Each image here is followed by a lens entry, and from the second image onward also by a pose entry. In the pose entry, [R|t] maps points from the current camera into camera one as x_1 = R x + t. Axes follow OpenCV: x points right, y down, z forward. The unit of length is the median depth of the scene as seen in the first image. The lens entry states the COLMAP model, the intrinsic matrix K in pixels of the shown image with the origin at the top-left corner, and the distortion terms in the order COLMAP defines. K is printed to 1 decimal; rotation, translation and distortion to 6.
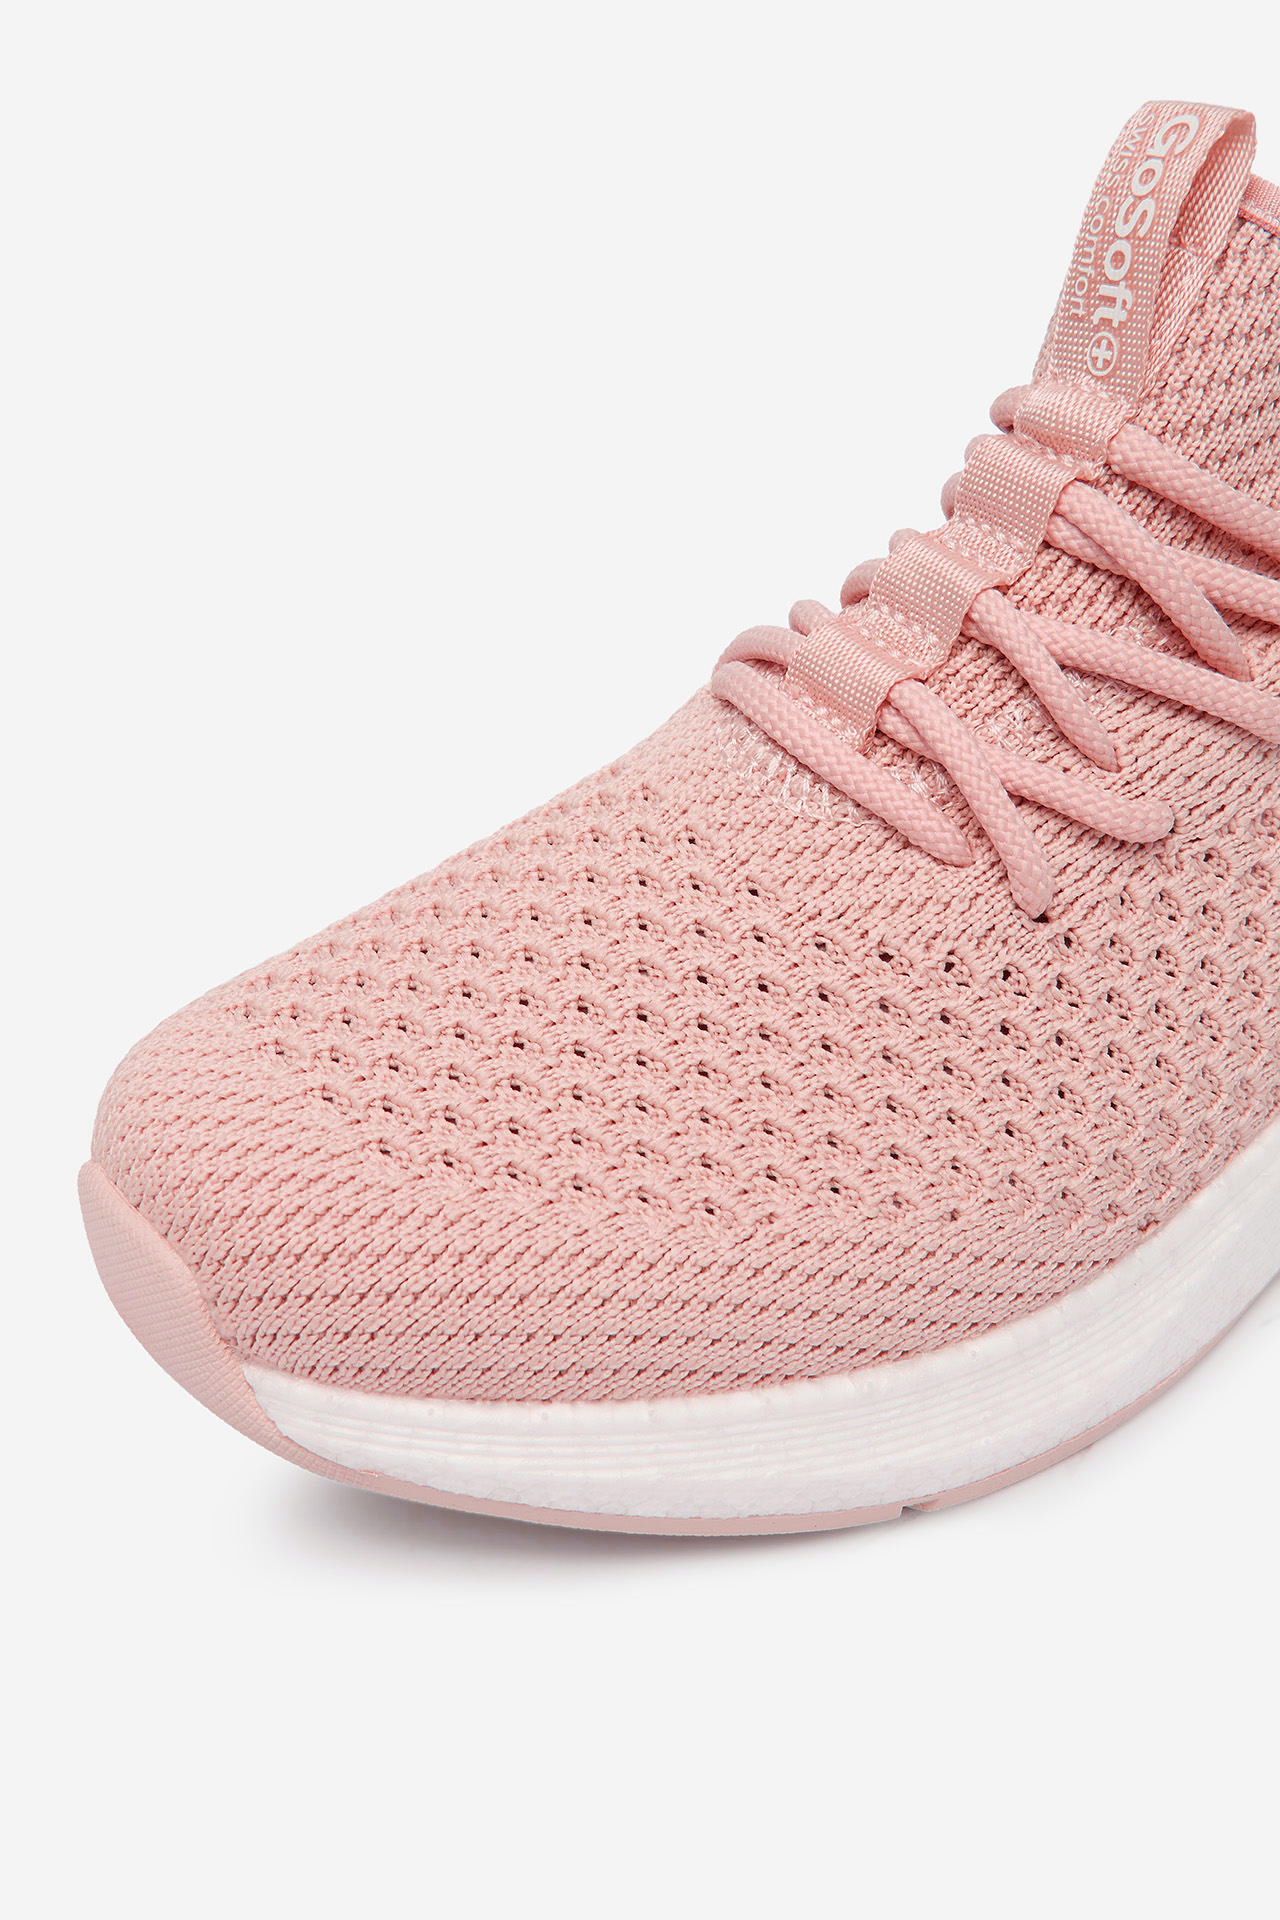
lens RADIAL K [[2728.1, 0, 640.0], [0, 2728.1, 960.0], [0, 0, 1]] dist [-0.033687, 0.341107]
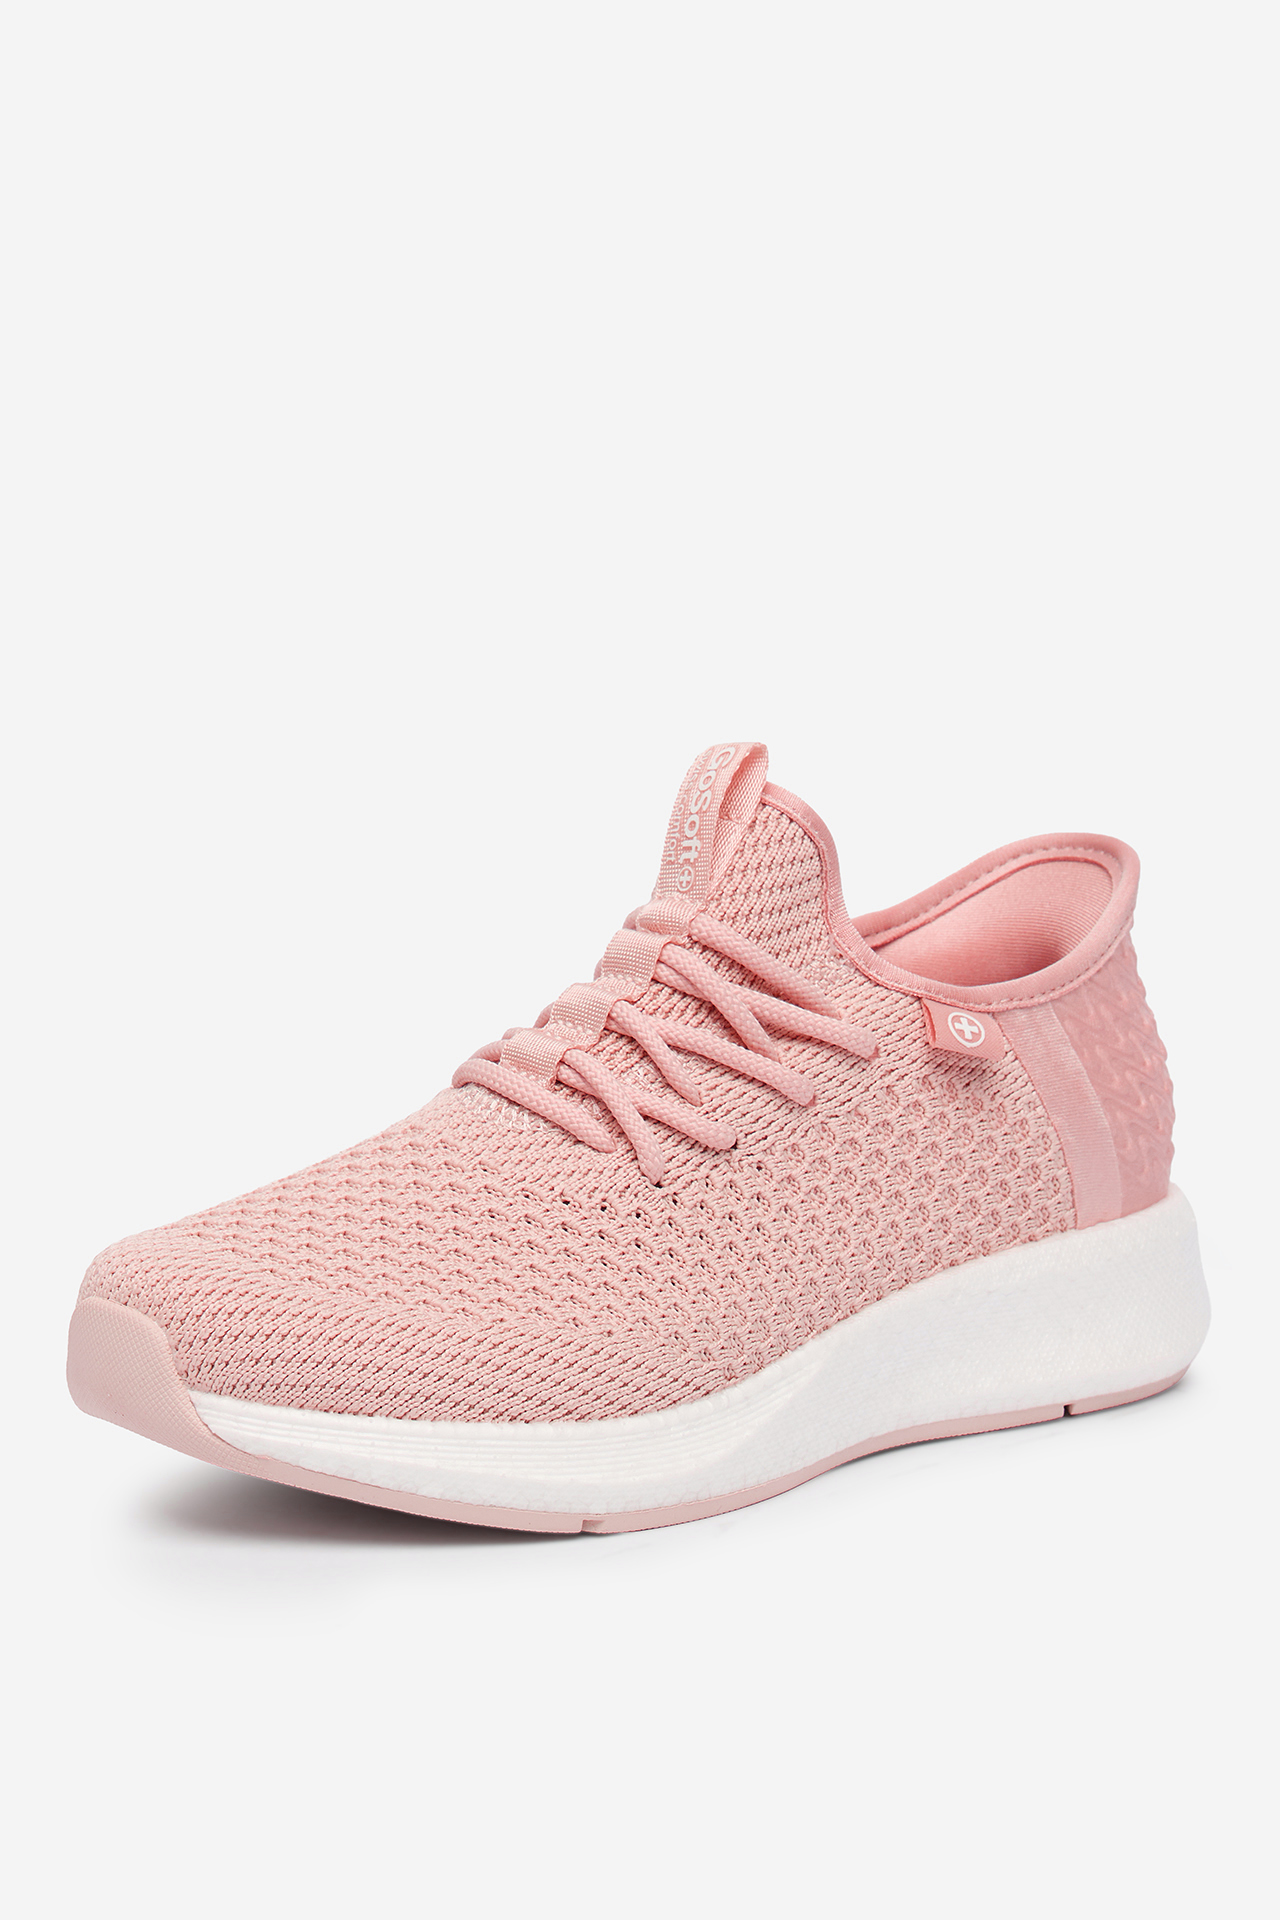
lens RADIAL K [[4329.1, 0, 640.0], [0, 4329.1, 960.0], [0, 0, 1]] dist [0.860065, 0.052053]
pose [[0.992531, 0.017402, 0.120748, -0.183003], [0.026790, 0.934523, -0.354894, 0.786100], [-0.119018, 0.355478, 0.927076, -1.481132]]
